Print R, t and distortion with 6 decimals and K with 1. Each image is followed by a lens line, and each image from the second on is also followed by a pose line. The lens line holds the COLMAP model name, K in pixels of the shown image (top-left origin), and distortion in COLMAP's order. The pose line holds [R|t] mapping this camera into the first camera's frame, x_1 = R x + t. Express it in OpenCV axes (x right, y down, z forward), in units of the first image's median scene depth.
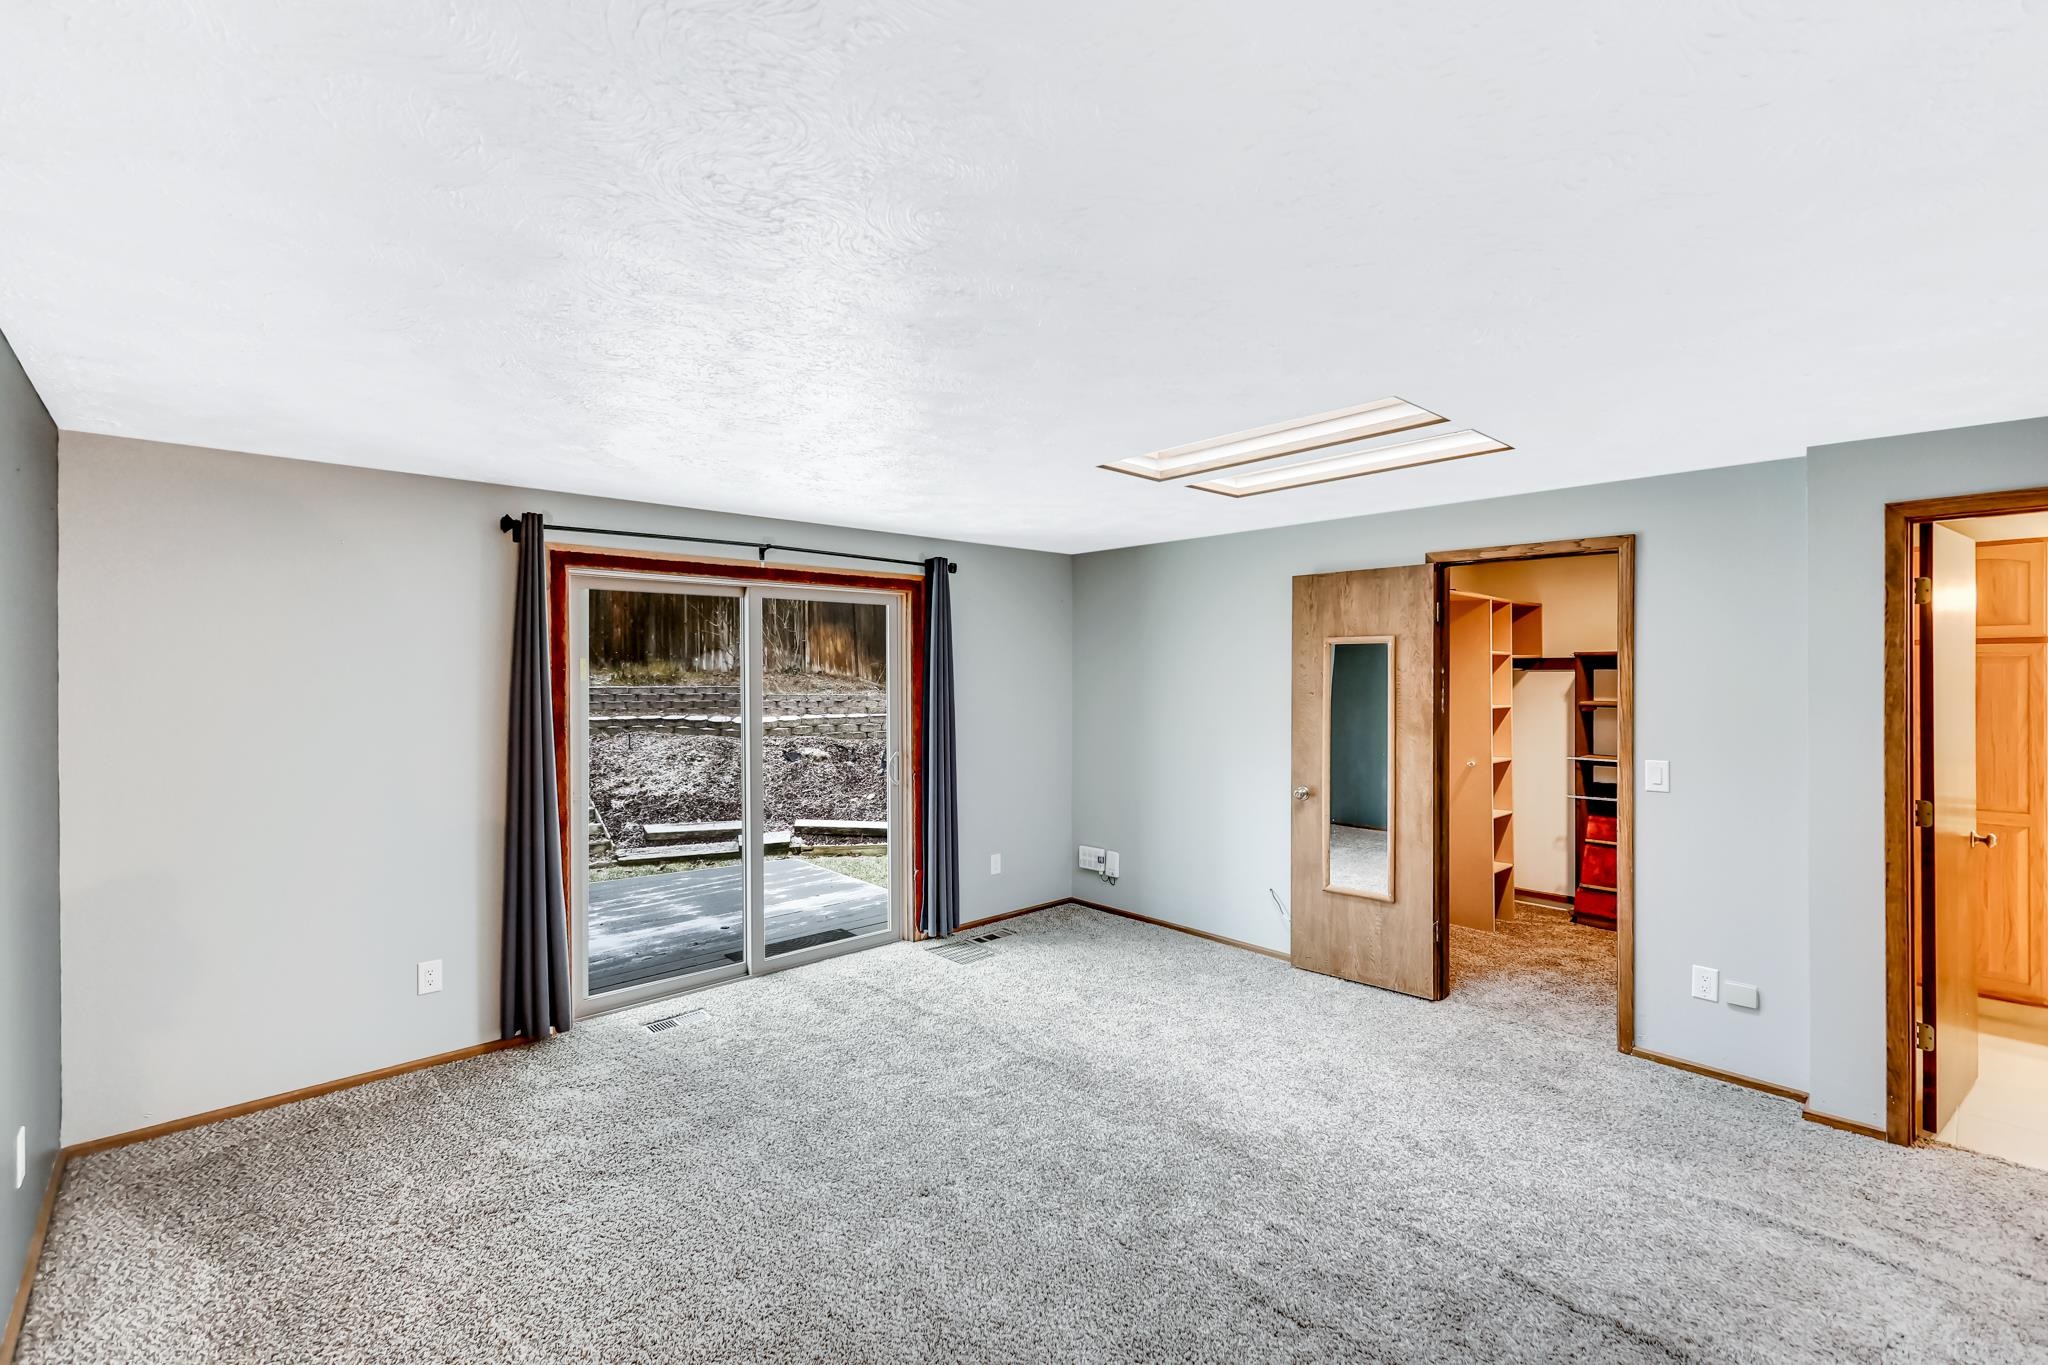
lens RADIAL K [[900.7, 0, 1023.2], [0, 900.7, 674.4], [0, 0, 1]] dist [0.002335, 0.000755]
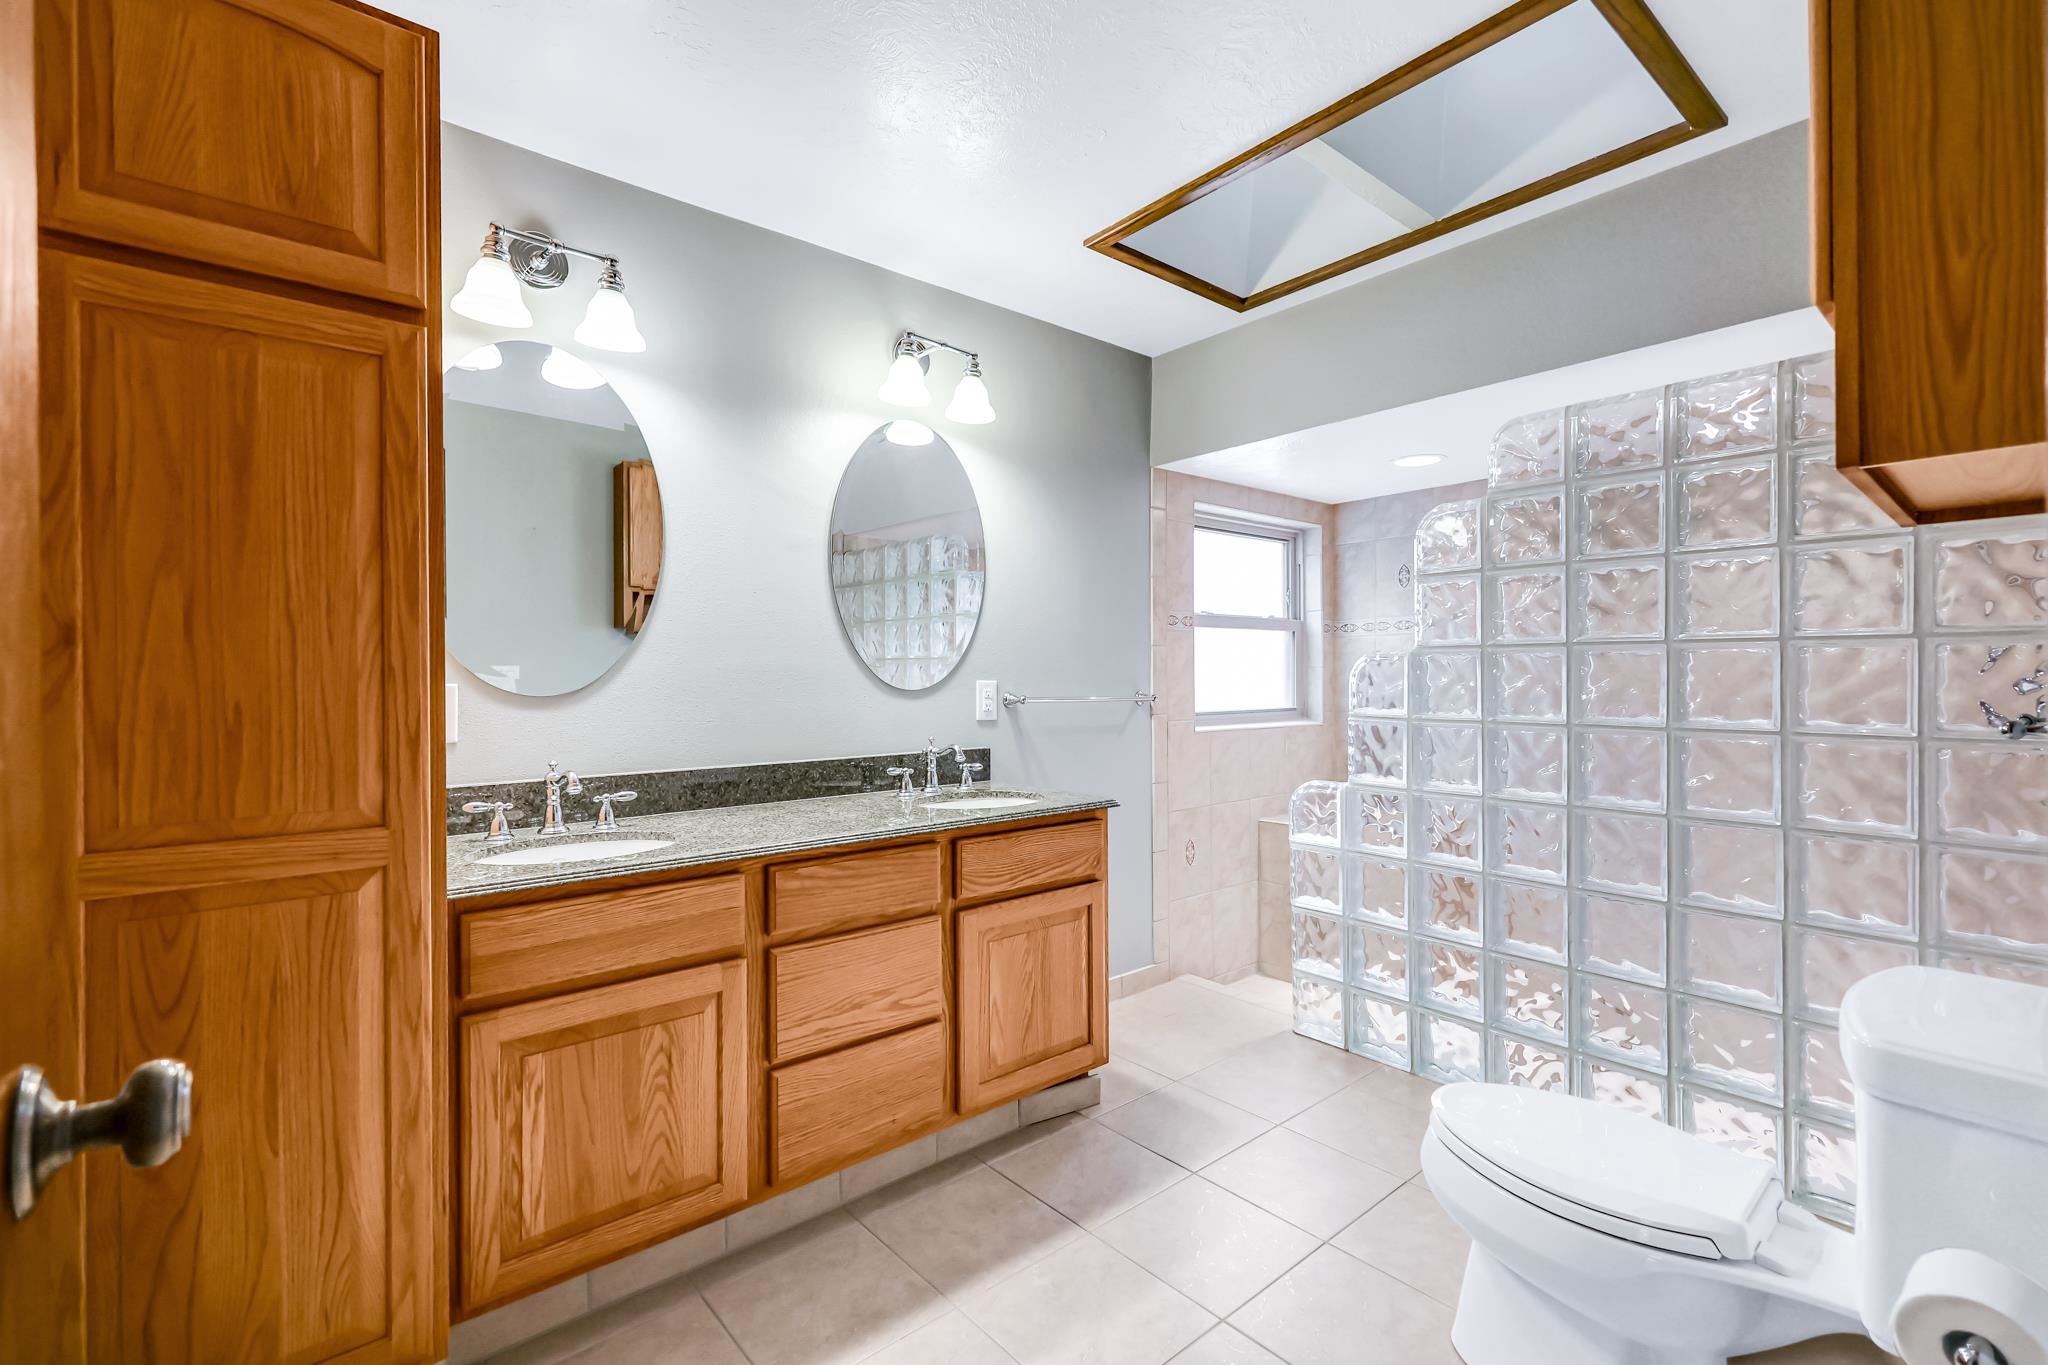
lens RADIAL K [[900.7, 0, 1023.2], [0, 900.7, 674.4], [0, 0, 1]] dist [0.002335, 0.000755]
pose [[0.047583, -0.000499, 0.998867, 0.783852], [0.009651, 0.999953, 0.000039, 0.099028], [-0.998821, 0.009638, 0.047586, 0.742529]]
